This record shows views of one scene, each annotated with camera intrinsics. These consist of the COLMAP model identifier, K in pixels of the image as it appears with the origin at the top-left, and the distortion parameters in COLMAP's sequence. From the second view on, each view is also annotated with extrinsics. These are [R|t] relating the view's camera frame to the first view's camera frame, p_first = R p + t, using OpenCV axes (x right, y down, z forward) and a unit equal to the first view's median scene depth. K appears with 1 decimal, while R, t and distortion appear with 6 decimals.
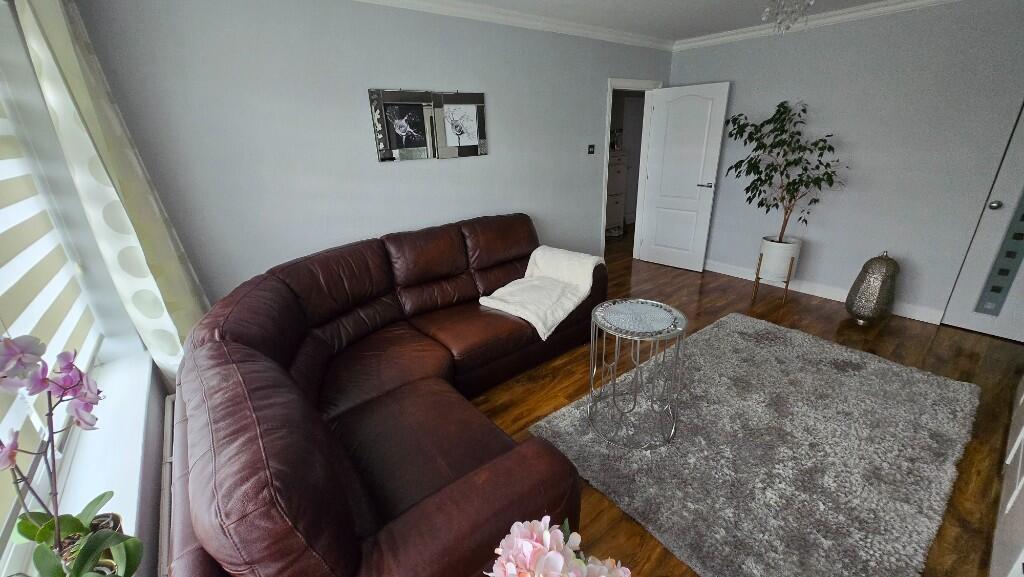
lens RADIAL K [[402.7, 0, 512.1], [0, 402.7, 286.6], [0, 0, 1]] dist [0.002351, -0.000166]
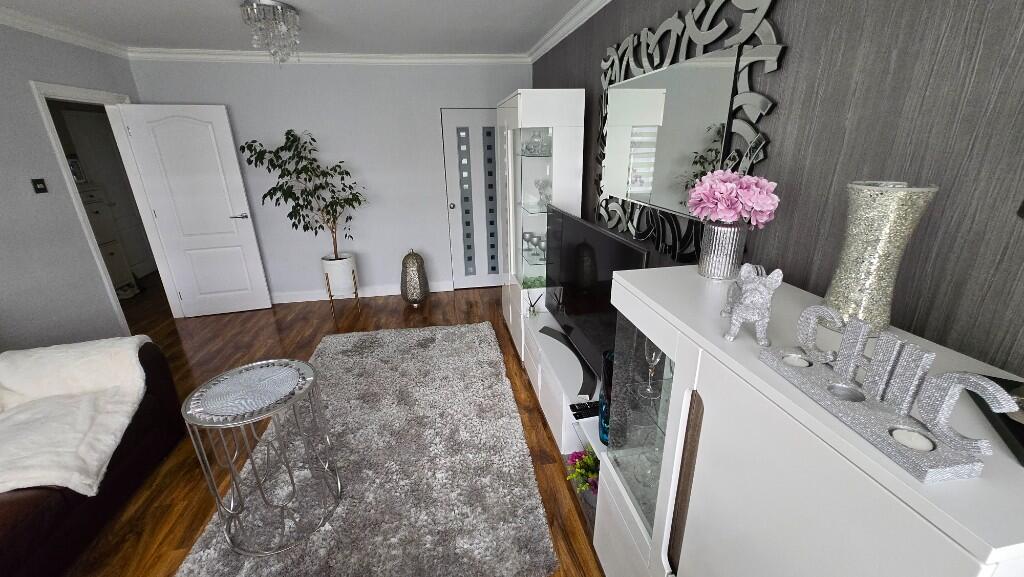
lens RADIAL K [[402.7, 0, 512.1], [0, 402.7, 286.6], [0, 0, 1]] dist [0.002351, -0.000166]
pose [[0.477069, -0.271288, 0.835948, -0.034142], [0.315567, 0.940612, 0.125163, -0.031859], [-0.820258, 0.204087, 0.534346, 0.064180]]
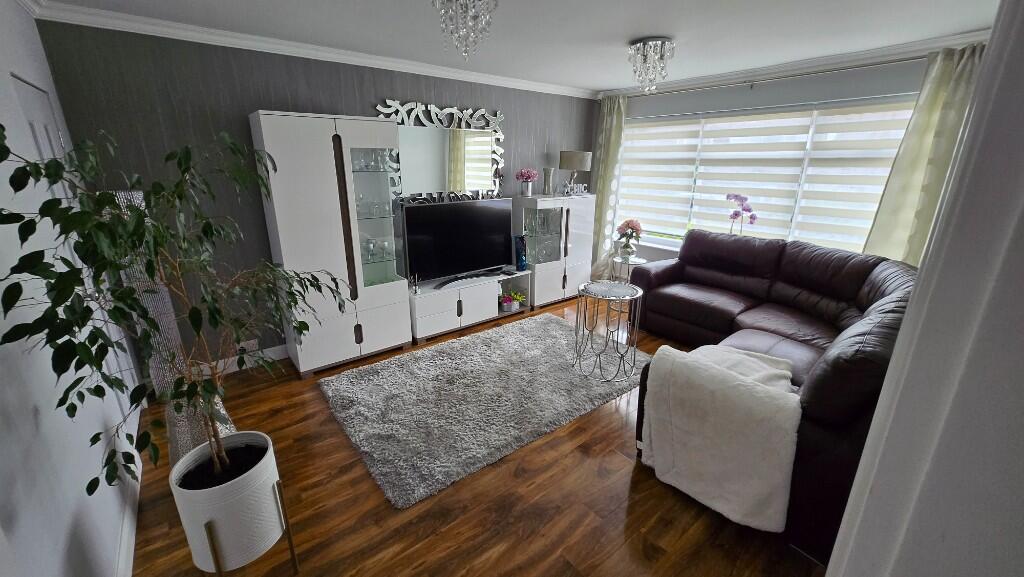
lens RADIAL K [[415.7, 0, 510.7], [0, 415.7, 287.4], [0, 0, 1]] dist [0.001027, 0.000207]
pose [[-0.999407, 0.034435, -0.000478, 0.401457], [0.026904, 0.789355, 0.613348, -0.515647], [0.021498, 0.612971, -0.789813, 1.295723]]
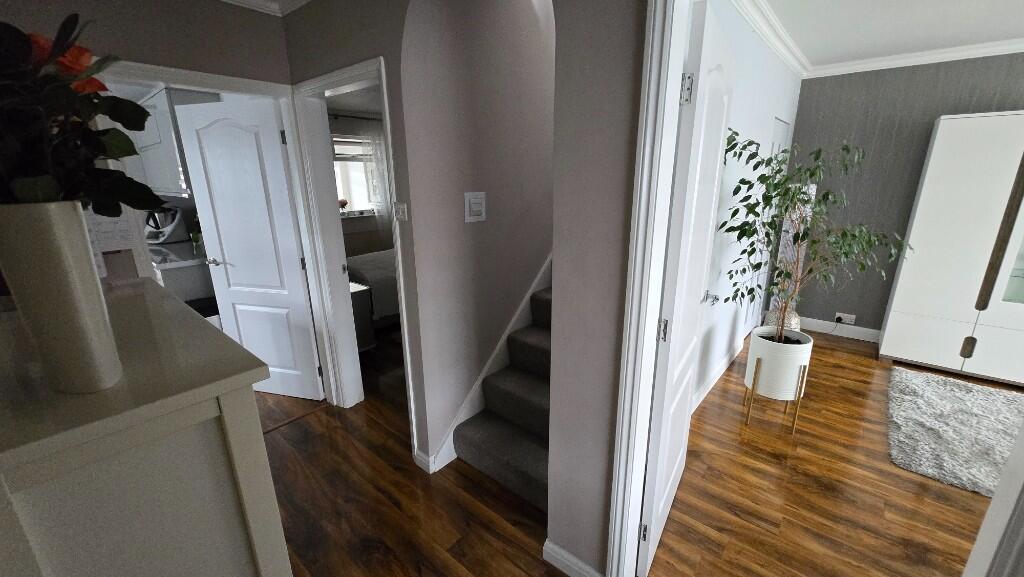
lens RADIAL K [[402.7, 0, 512.1], [0, 402.7, 286.6], [0, 0, 1]] dist [0.002351, -0.000166]
pose [[-0.197324, -0.229562, 0.953082, 0.149308], [0.363840, 0.885612, 0.288640, -0.568039], [-0.910321, 0.403725, -0.091229, 1.512868]]
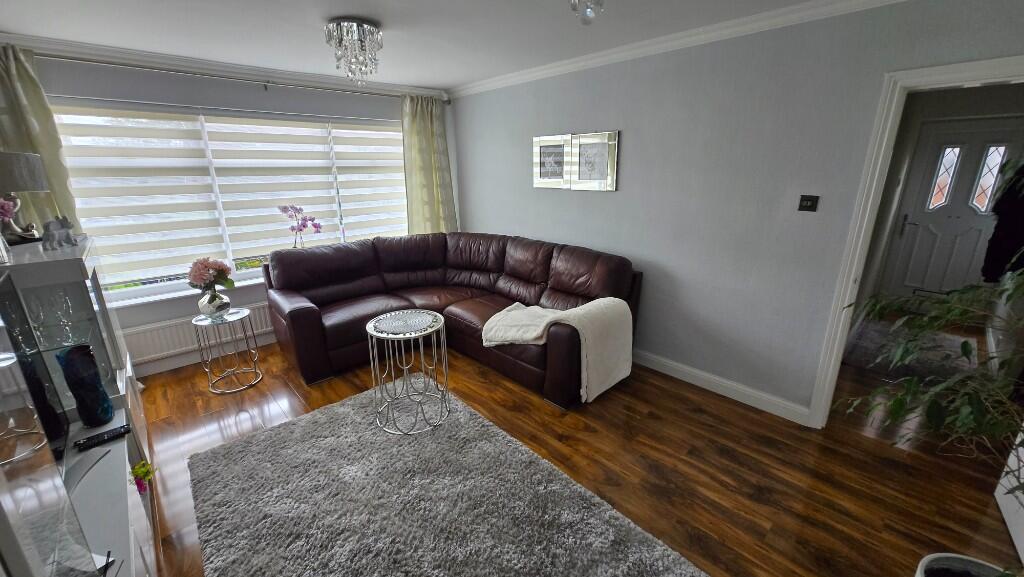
lens RADIAL K [[402.7, 0, 512.1], [0, 402.7, 286.6], [0, 0, 1]] dist [0.002351, -0.000166]
pose [[0.083465, 0.317693, -0.944513, 0.869331], [-0.351089, 0.896421, 0.270491, -0.278974], [0.932615, 0.309032, 0.186358, 0.616449]]
